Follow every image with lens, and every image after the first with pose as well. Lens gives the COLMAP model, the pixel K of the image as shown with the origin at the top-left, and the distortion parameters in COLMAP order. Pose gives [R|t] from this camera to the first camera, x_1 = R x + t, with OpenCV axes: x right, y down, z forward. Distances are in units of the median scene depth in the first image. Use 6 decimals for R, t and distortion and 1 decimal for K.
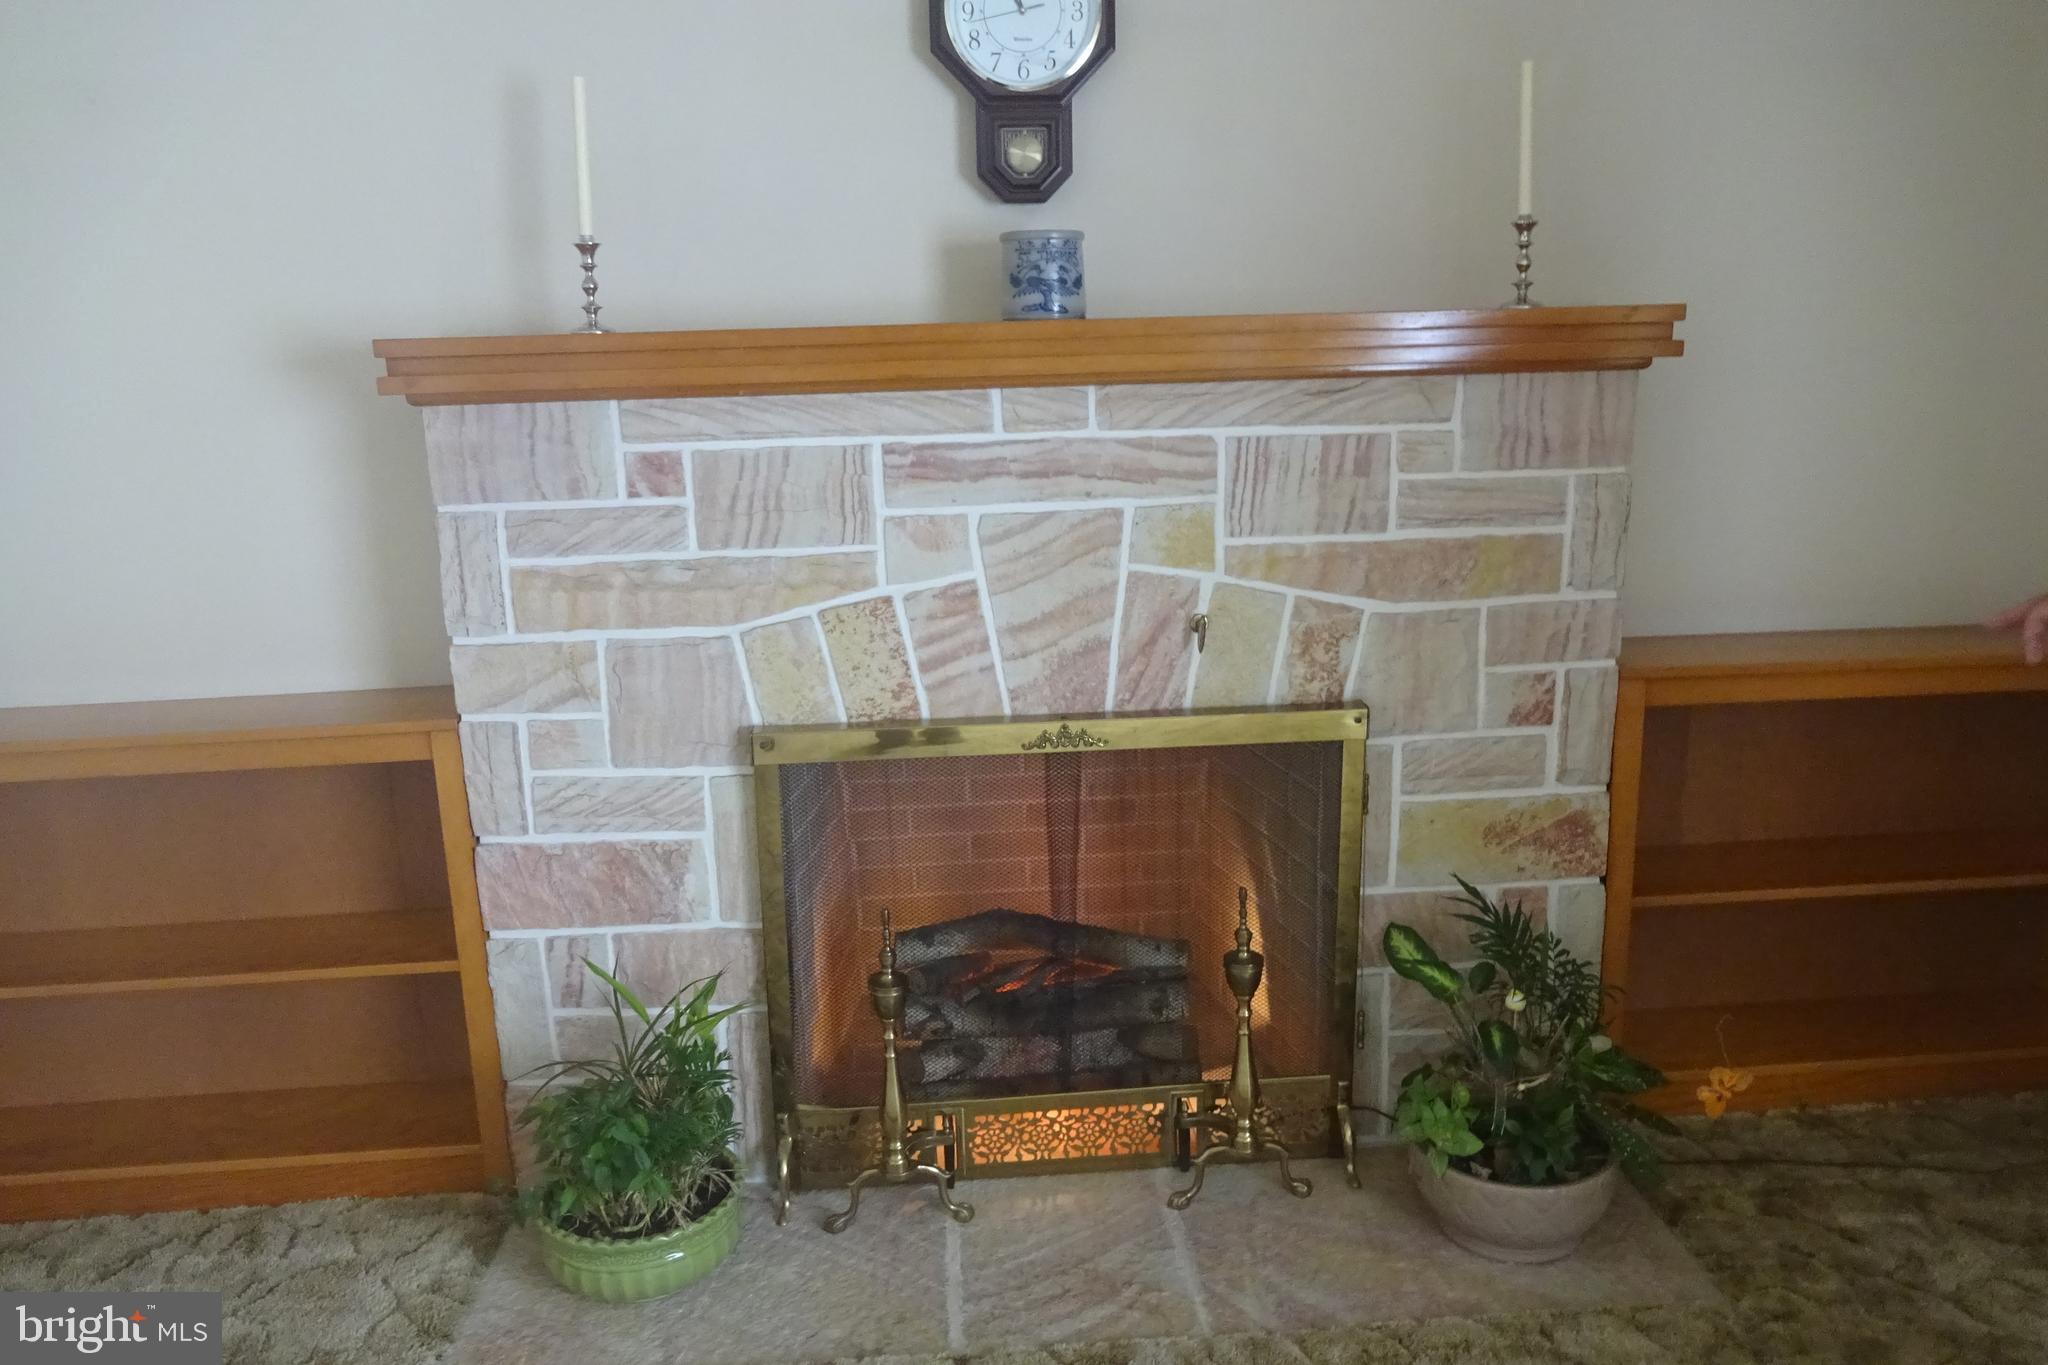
lens RADIAL K [[1533.2, 0, 1013.4], [0, 1533.2, 634.8], [0, 0, 1]] dist [-0.004150, 0.017620]
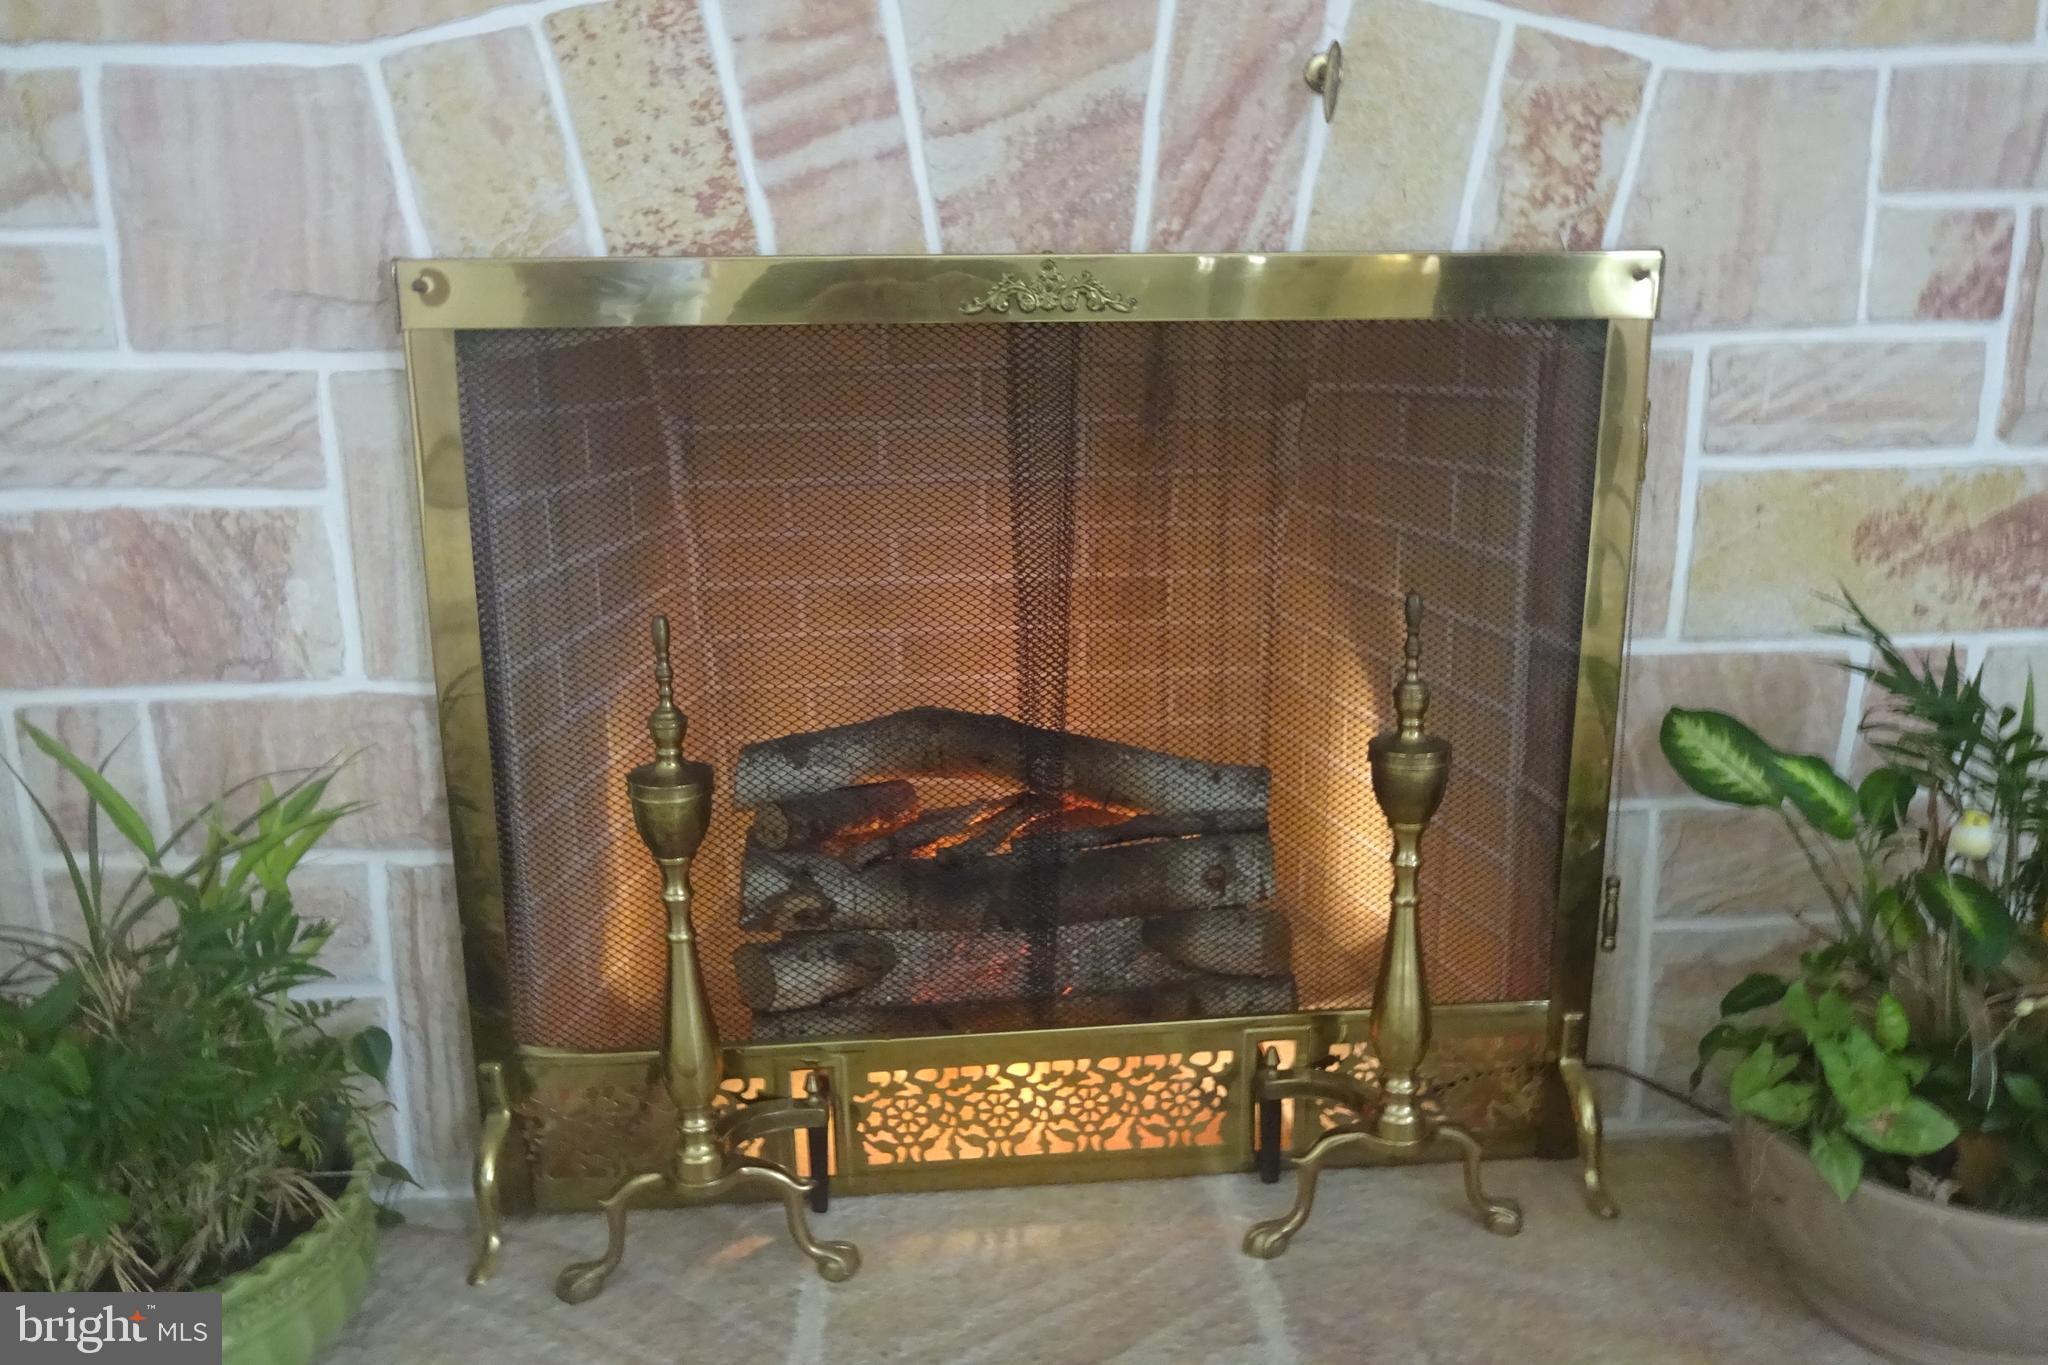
lens RADIAL K [[1533.2, 0, 1024.5], [0, 1533.2, 644.0], [0, 0, 1]] dist [-0.004150, 0.017620]
pose [[0.999890, 0.011271, 0.009592, 0.021690], [-0.011262, 0.999936, -0.001017, 0.176720], [-0.009602, 0.000909, 0.999953, 0.502994]]
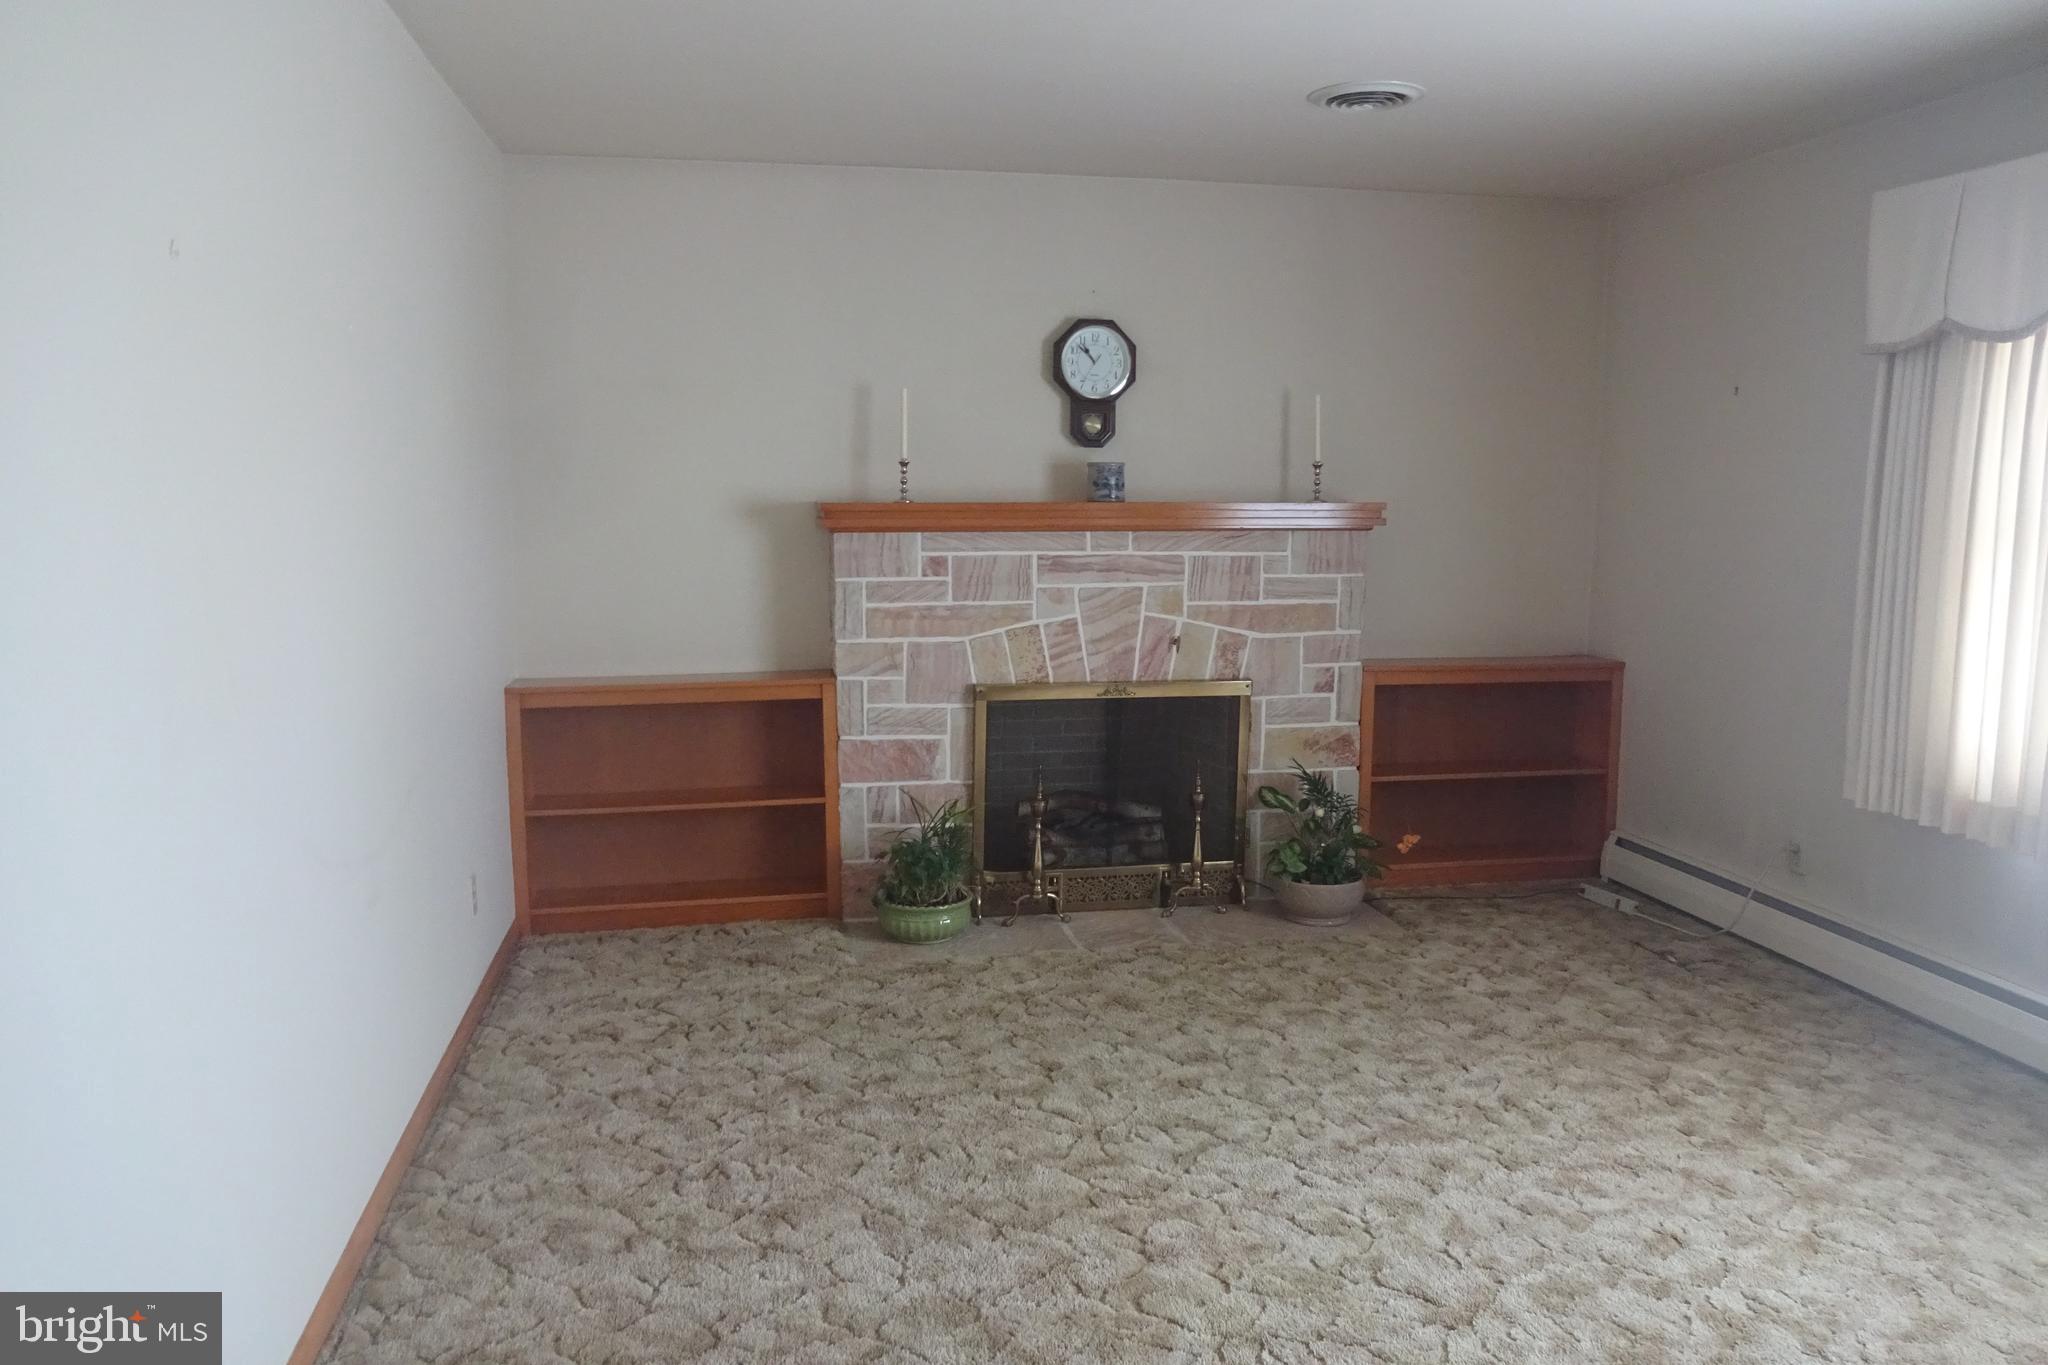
lens RADIAL K [[1533.2, 0, 982.3], [0, 1533.2, 642.1], [0, 0, 1]] dist [-0.004150, 0.017620]
pose [[0.993883, 0.016772, 0.109154, -0.387434], [-0.005726, 0.994898, -0.100728, 0.214541], [-0.110287, 0.099486, 0.988908, -1.117827]]
